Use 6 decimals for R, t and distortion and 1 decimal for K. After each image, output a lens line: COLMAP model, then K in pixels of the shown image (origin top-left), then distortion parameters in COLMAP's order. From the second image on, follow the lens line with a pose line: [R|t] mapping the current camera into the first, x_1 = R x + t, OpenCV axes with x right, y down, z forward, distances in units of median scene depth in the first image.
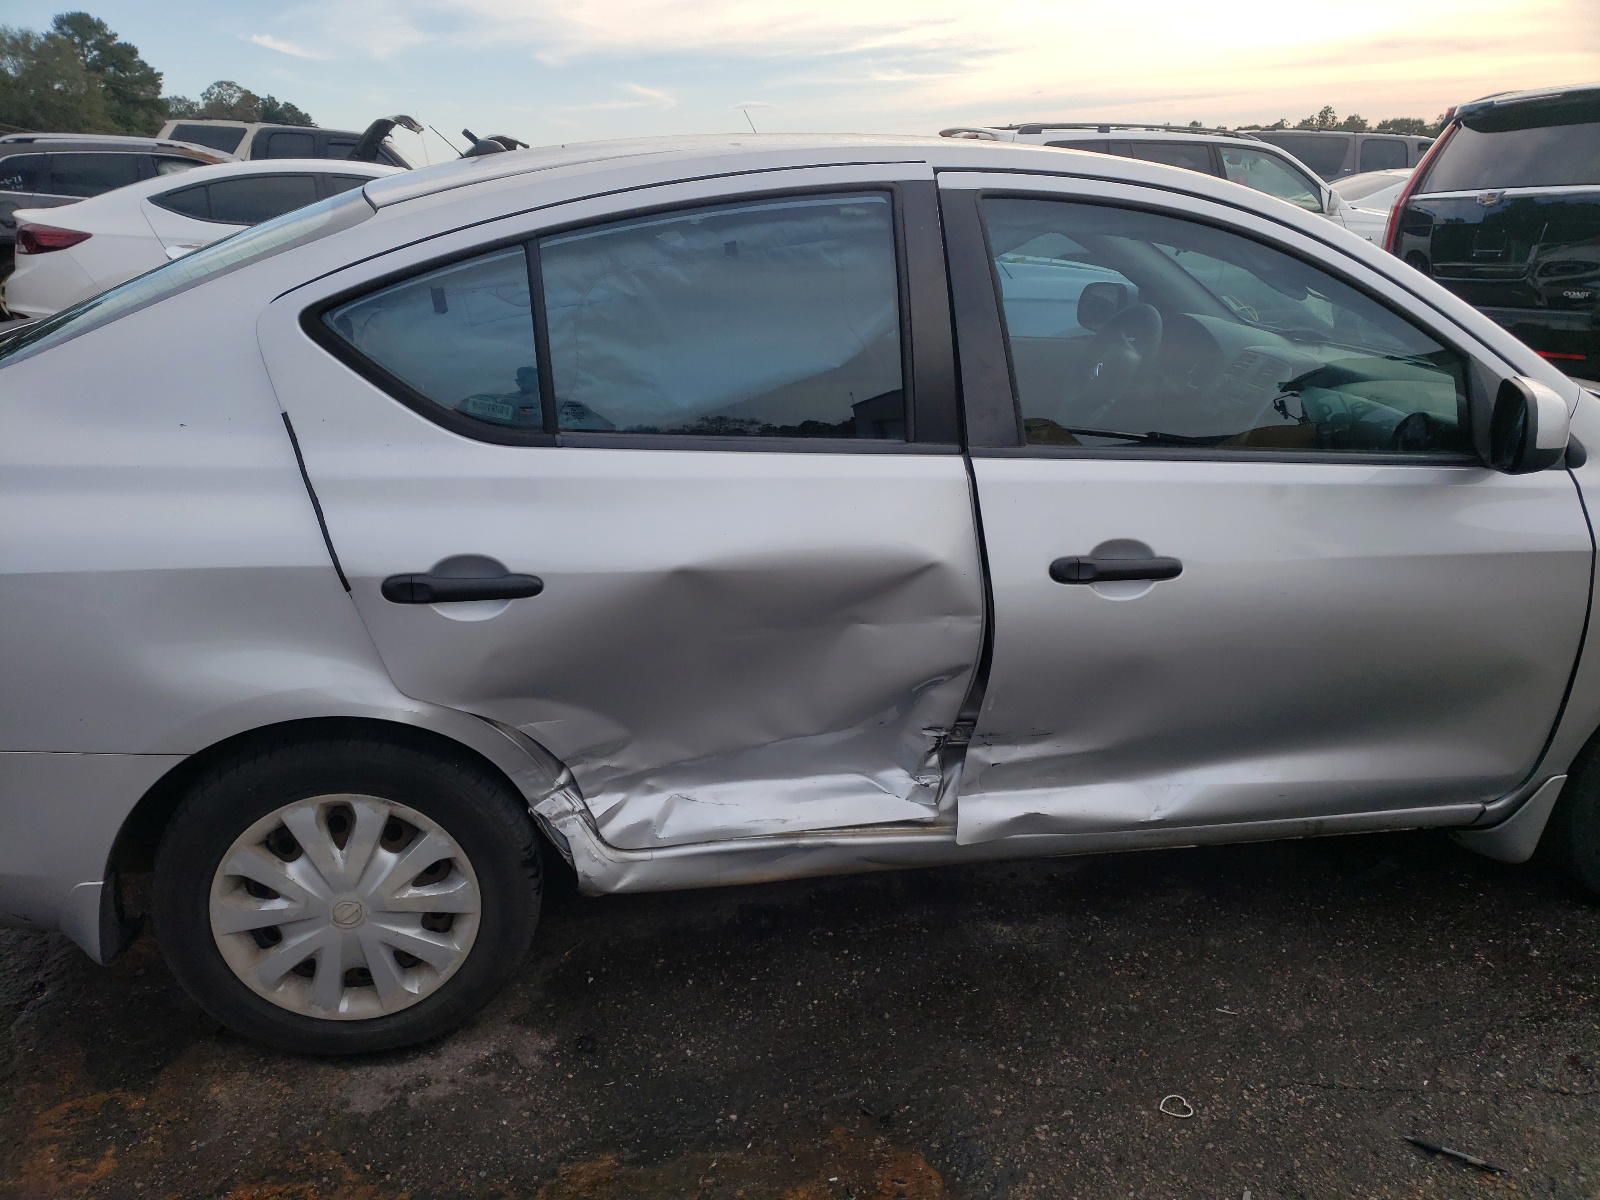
lens RADIAL K [[1187.1, 0, 800.0], [0, 1187.1, 600.0], [0, 0, 1]] dist [-0.002645, 0.006031]
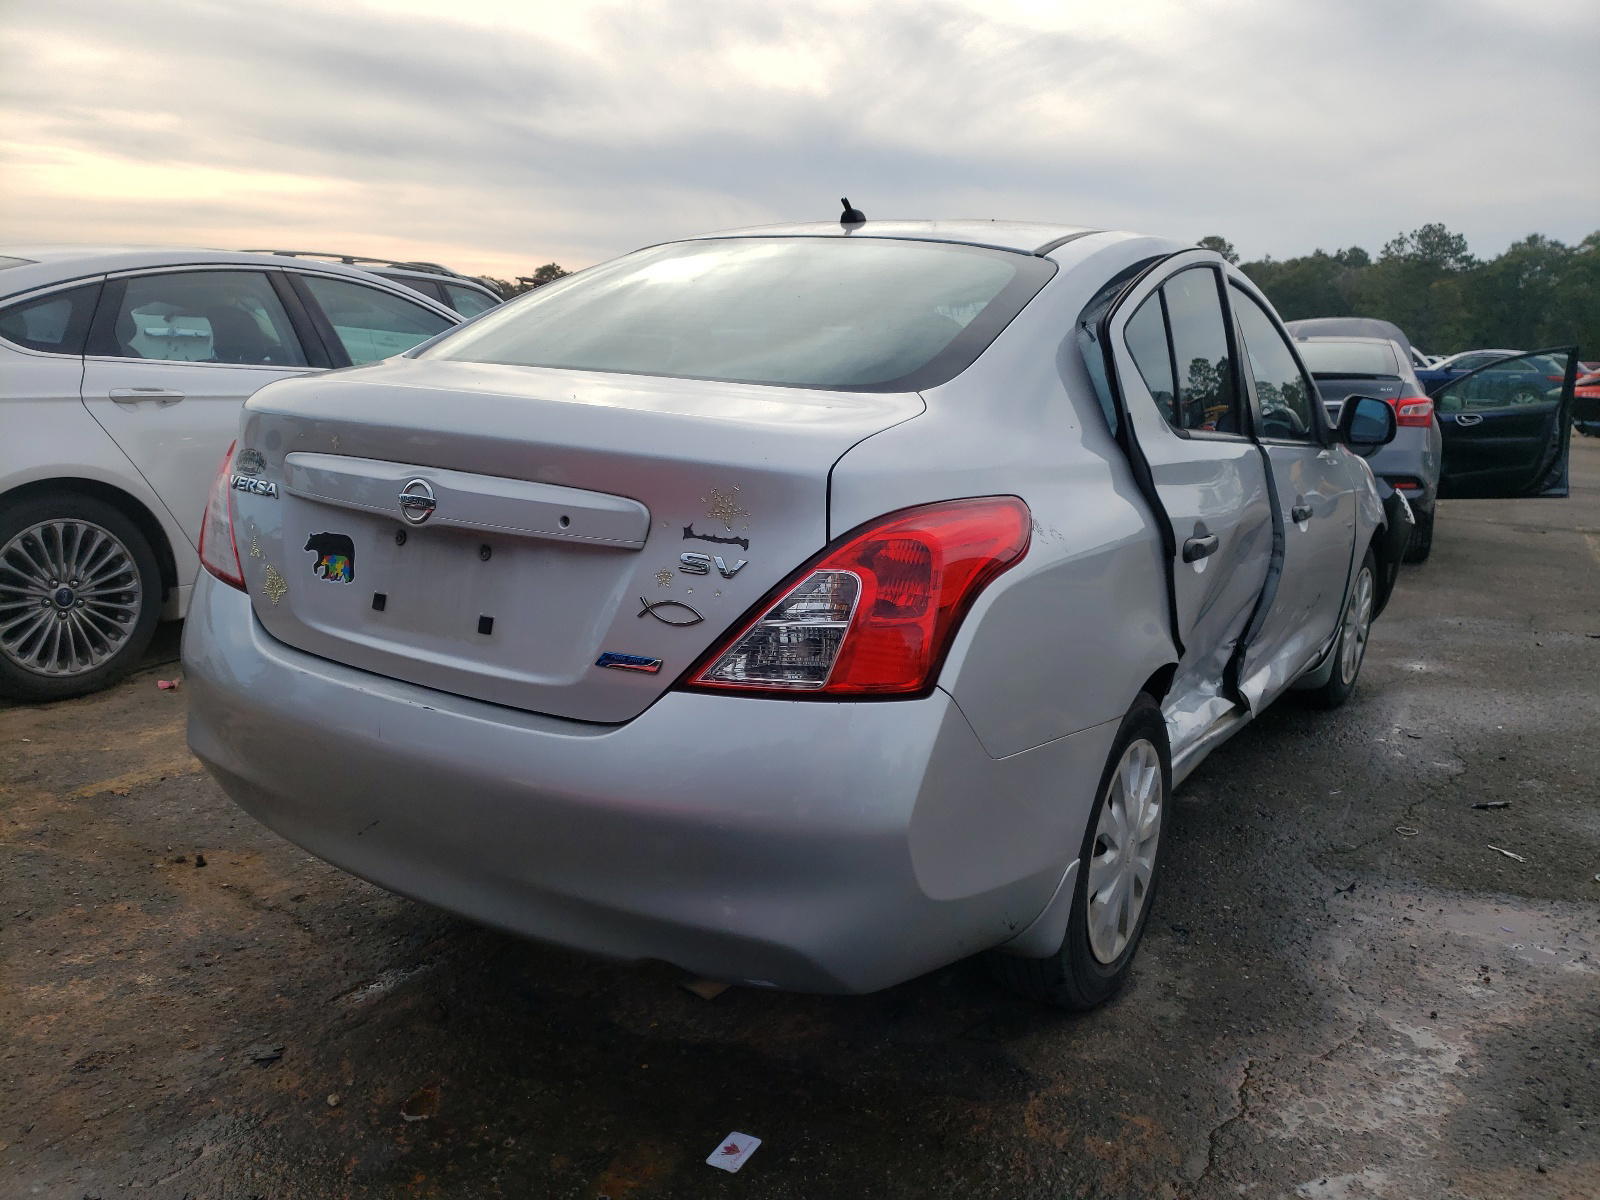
lens RADIAL K [[1187.1, 0, 800.0], [0, 1187.1, 600.0], [0, 0, 1]] dist [-0.002645, 0.006031]
pose [[0.710386, -0.124535, 0.692707, -1.321329], [0.203783, 0.978457, -0.033077, 0.001308], [-0.673665, 0.164659, 0.720461, 0.340983]]
